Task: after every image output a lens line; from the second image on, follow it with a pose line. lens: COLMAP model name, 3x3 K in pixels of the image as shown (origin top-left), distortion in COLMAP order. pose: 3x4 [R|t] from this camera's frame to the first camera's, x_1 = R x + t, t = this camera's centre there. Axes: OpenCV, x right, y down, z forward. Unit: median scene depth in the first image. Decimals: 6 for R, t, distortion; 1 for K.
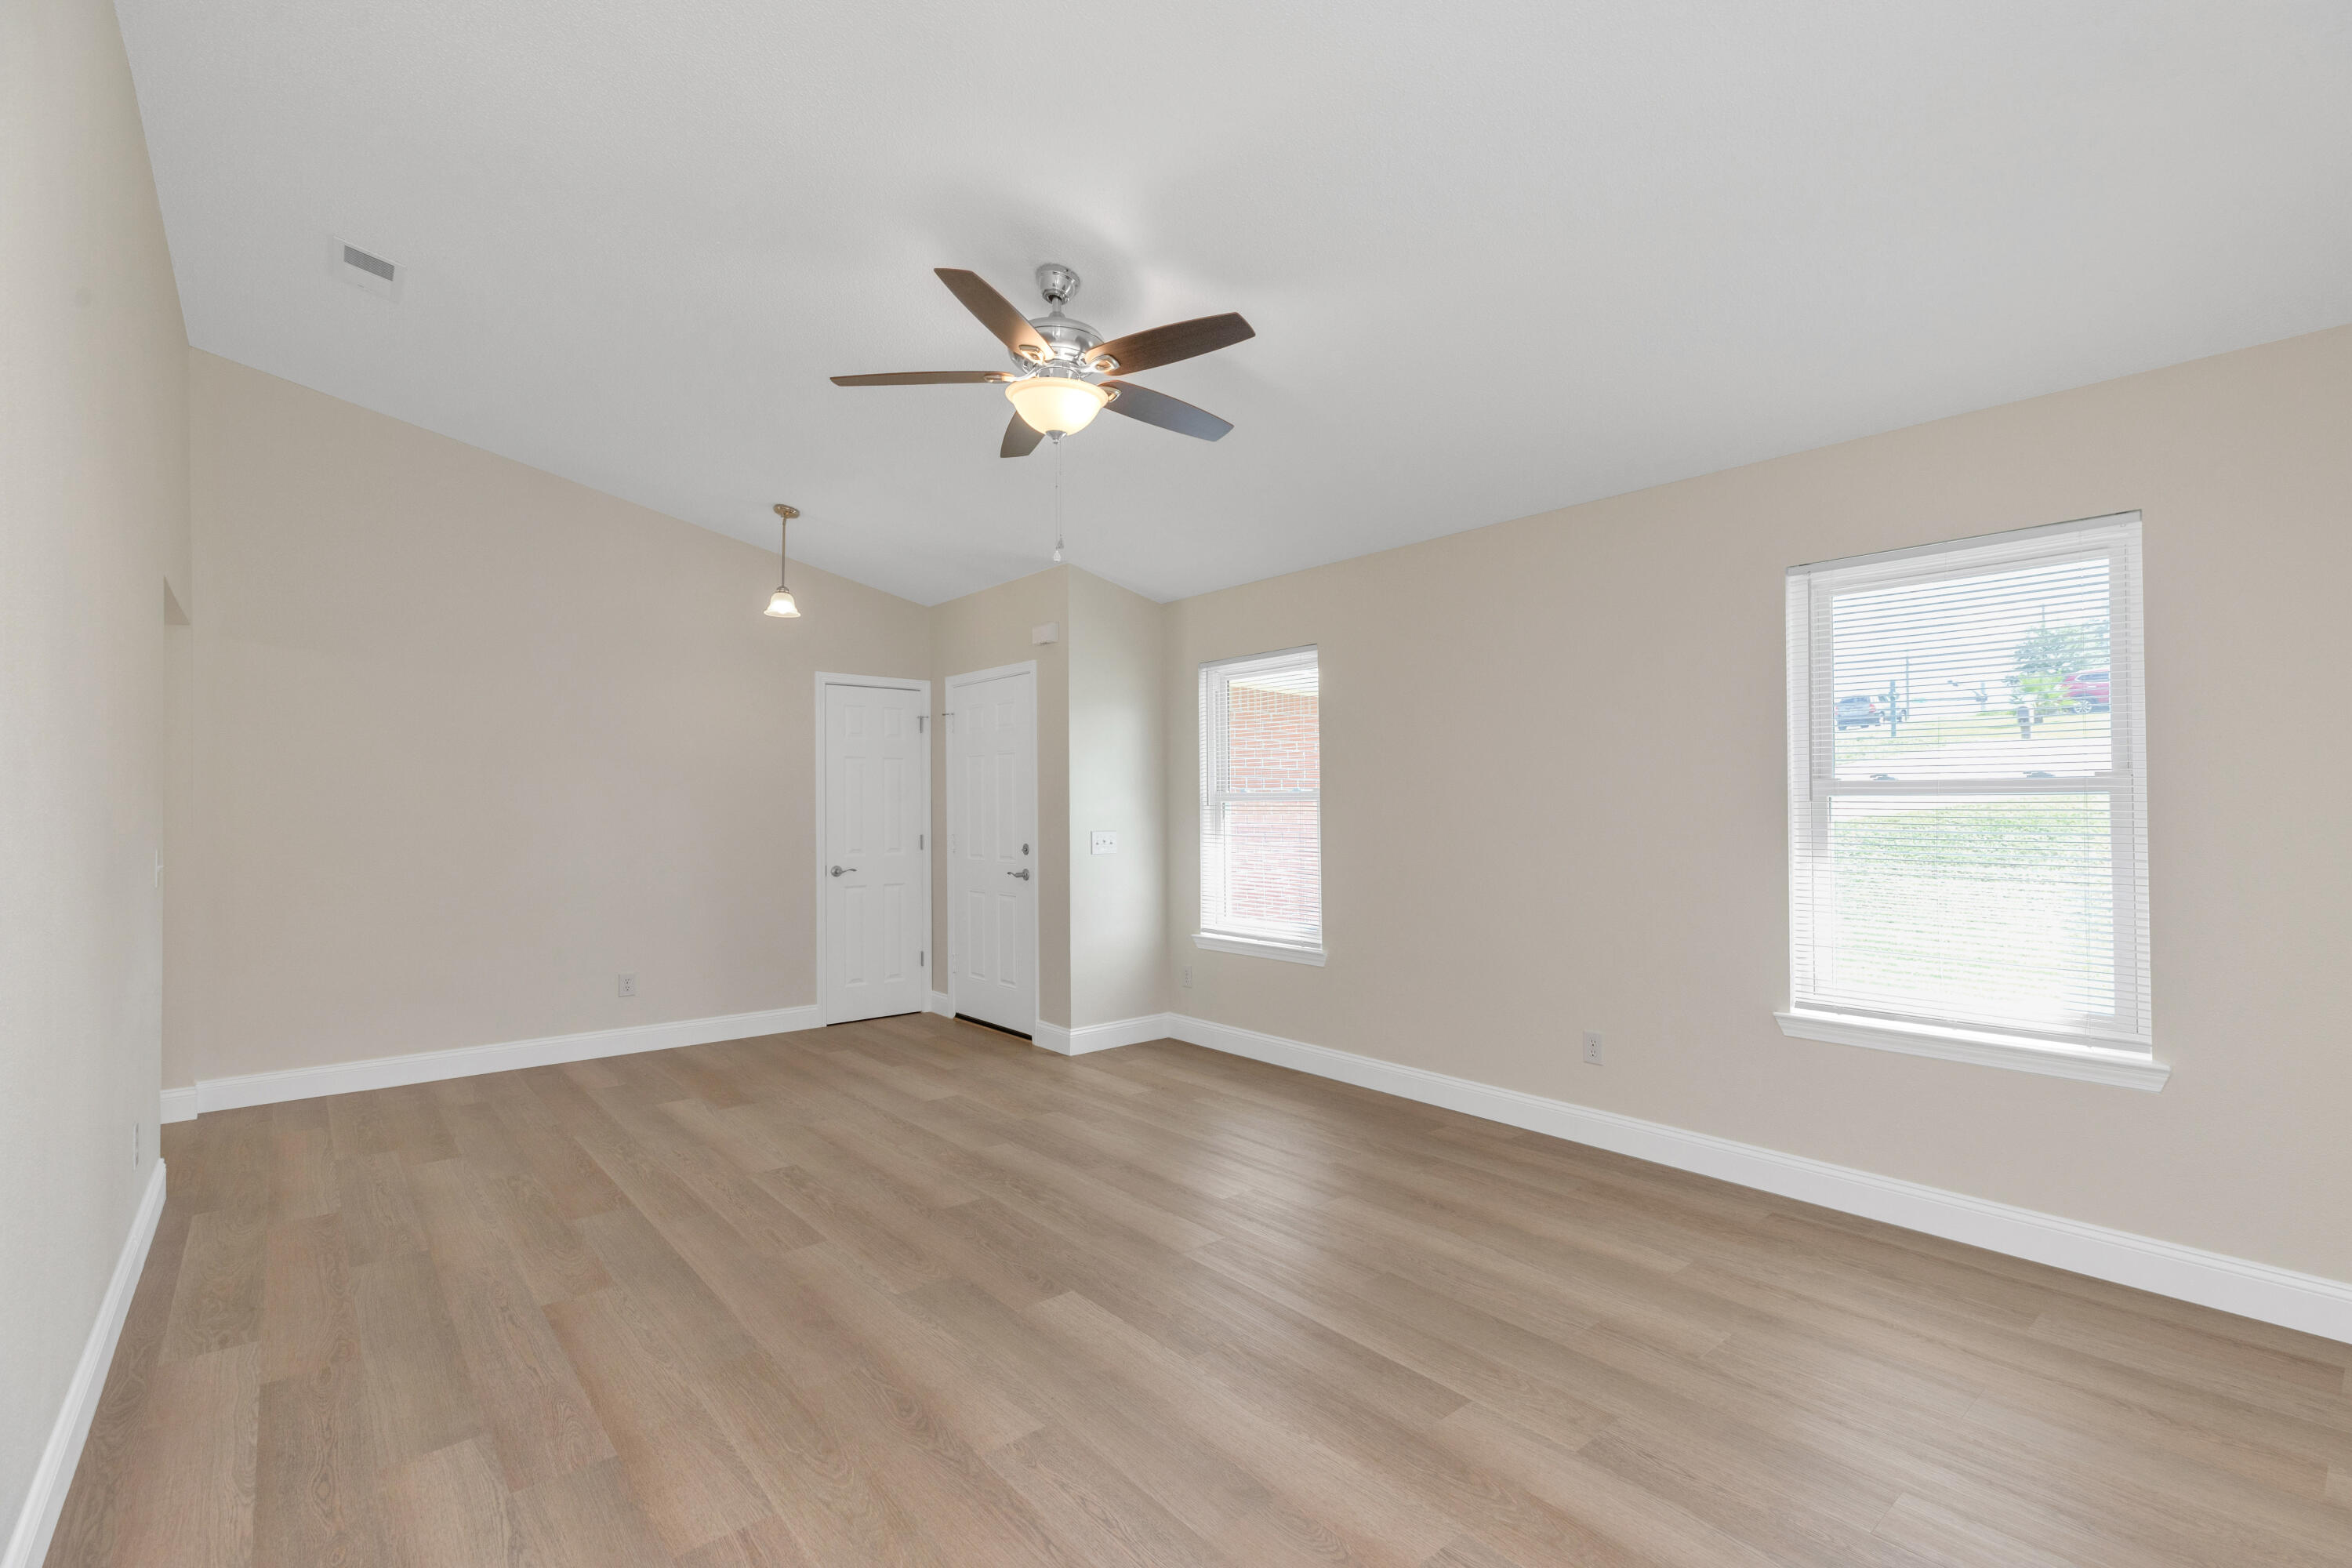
lens RADIAL K [[1066.2, 0, 1255.2], [0, 1066.2, 782.0], [0, 0, 1]] dist [-0.000509, -0.000591]
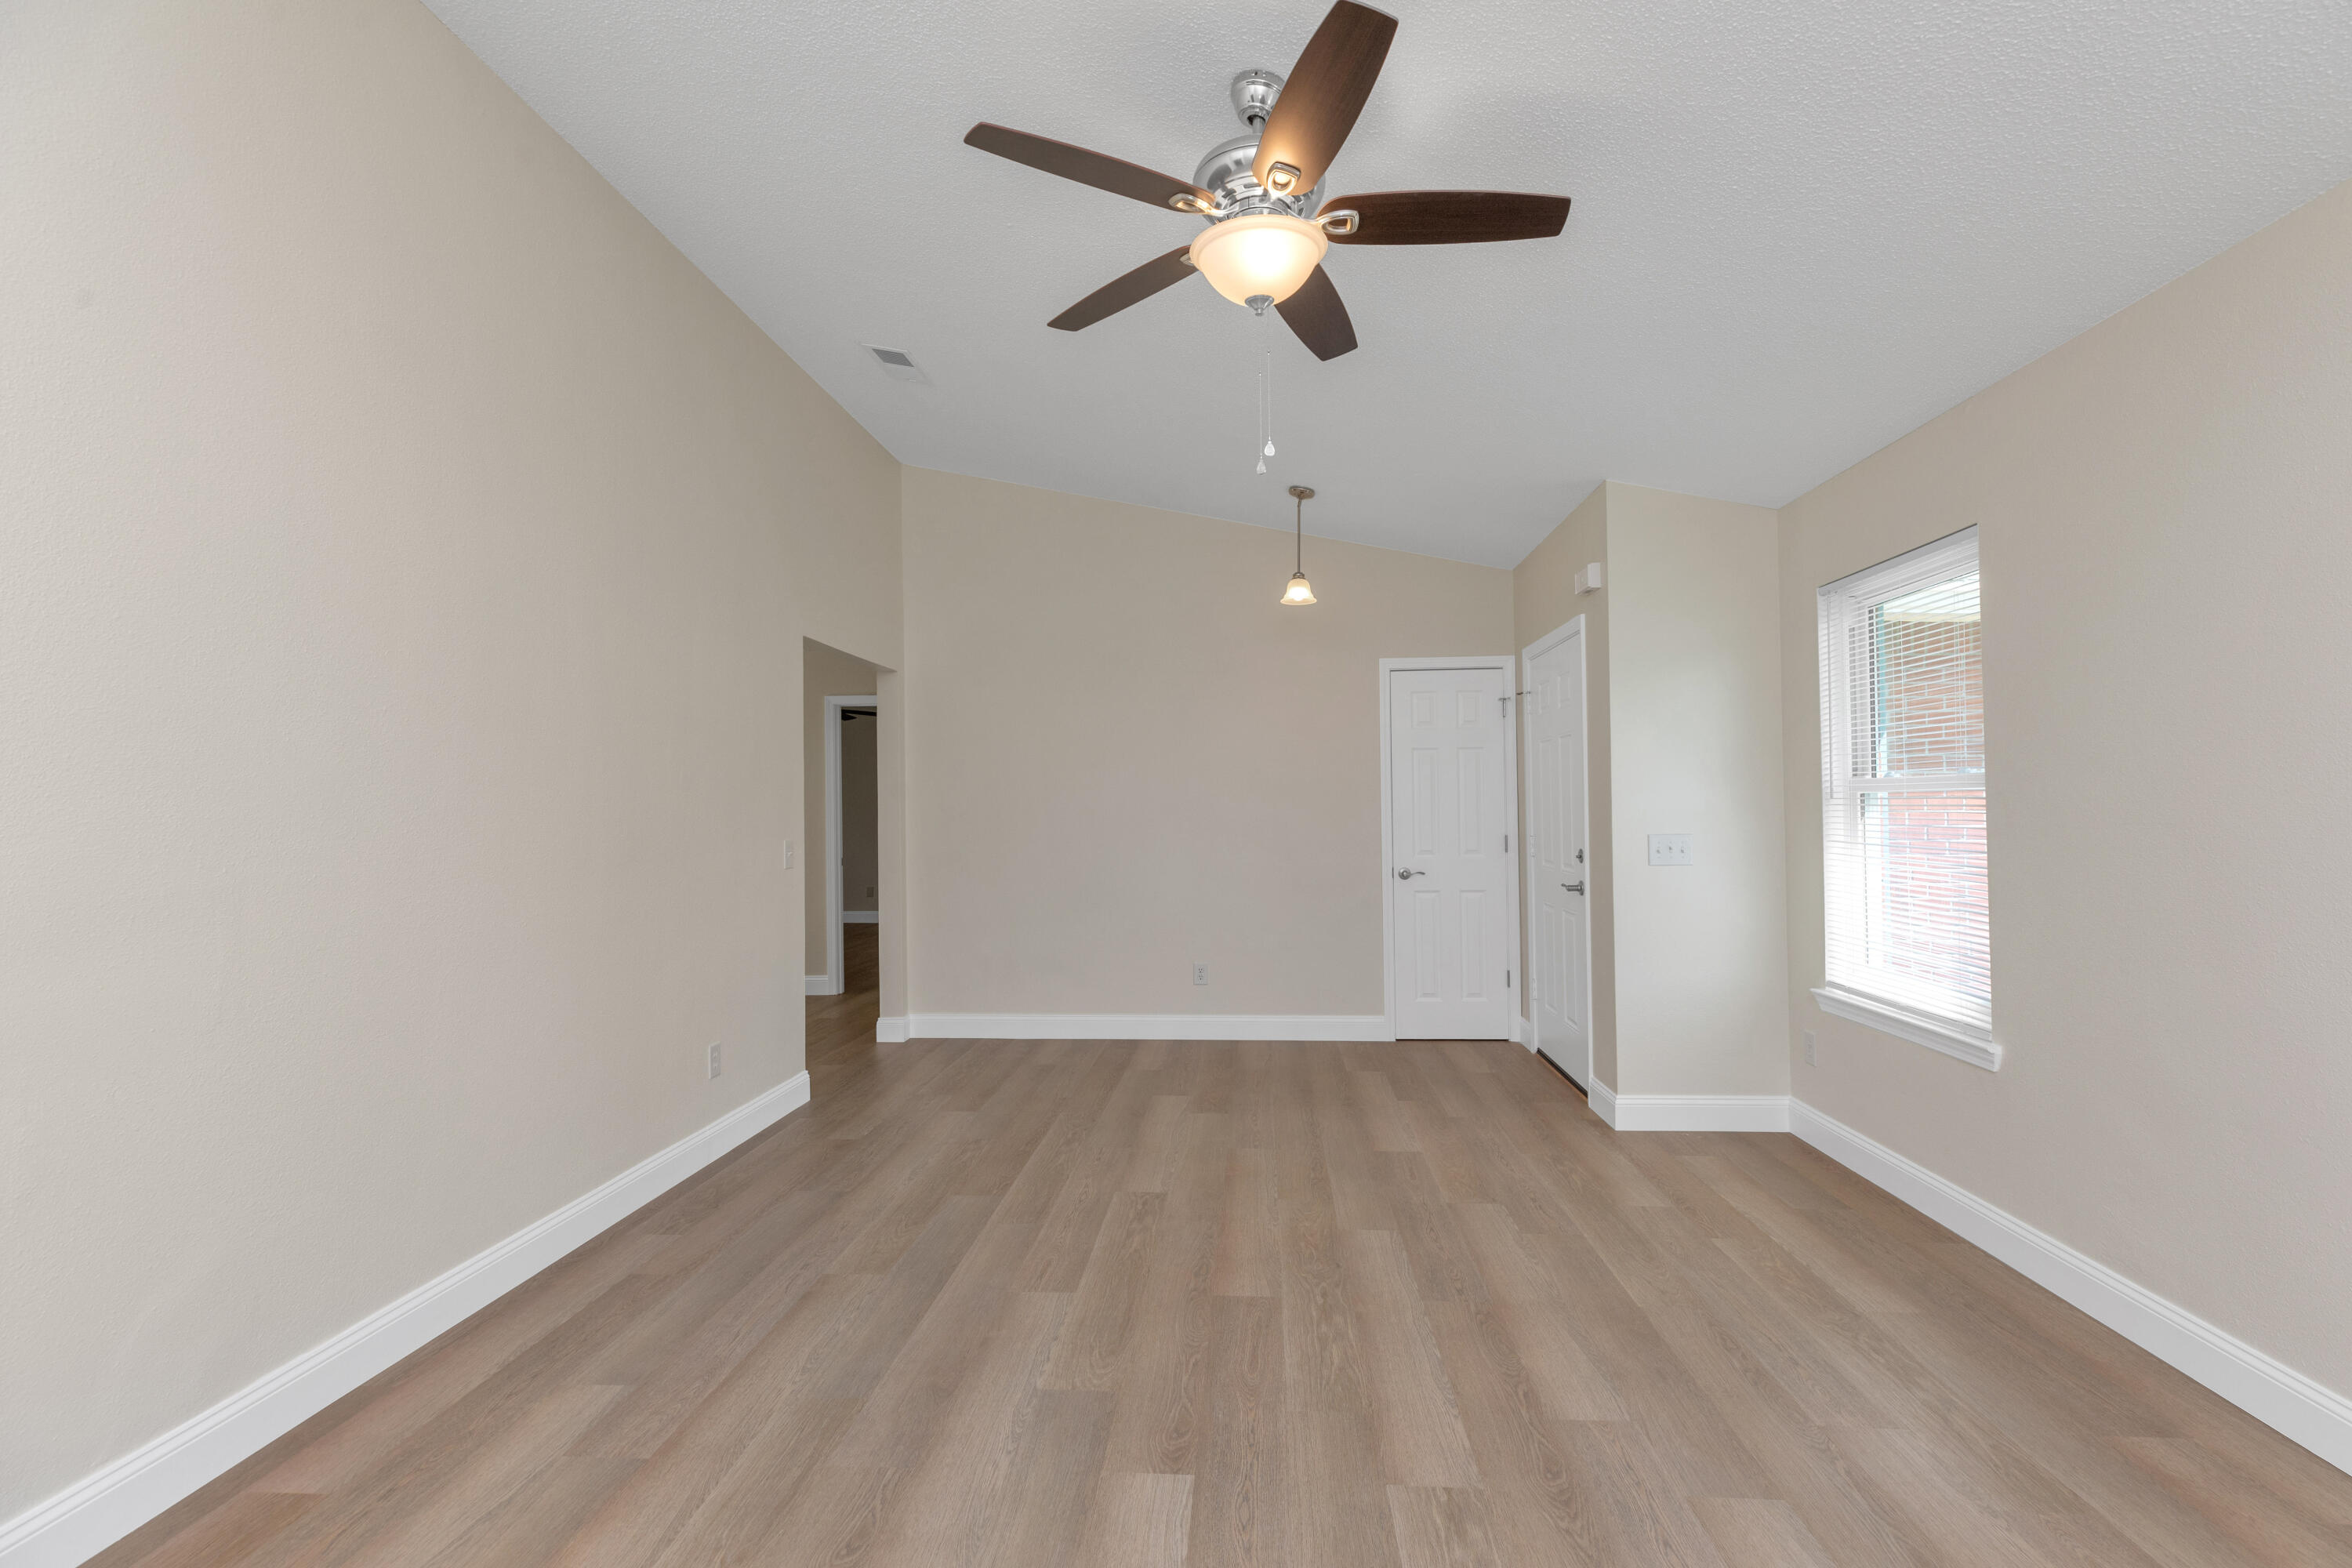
lens RADIAL K [[1090.1, 0, 1166.1], [0, 1090.1, 795.6], [0, 0, 1]] dist [0.001451, 0.000011]
pose [[0.683494, -0.012945, -0.729842, 0.231097], [0.026481, 0.999624, 0.007070, 0.006237], [0.729476, -0.024159, 0.683580, 0.313541]]
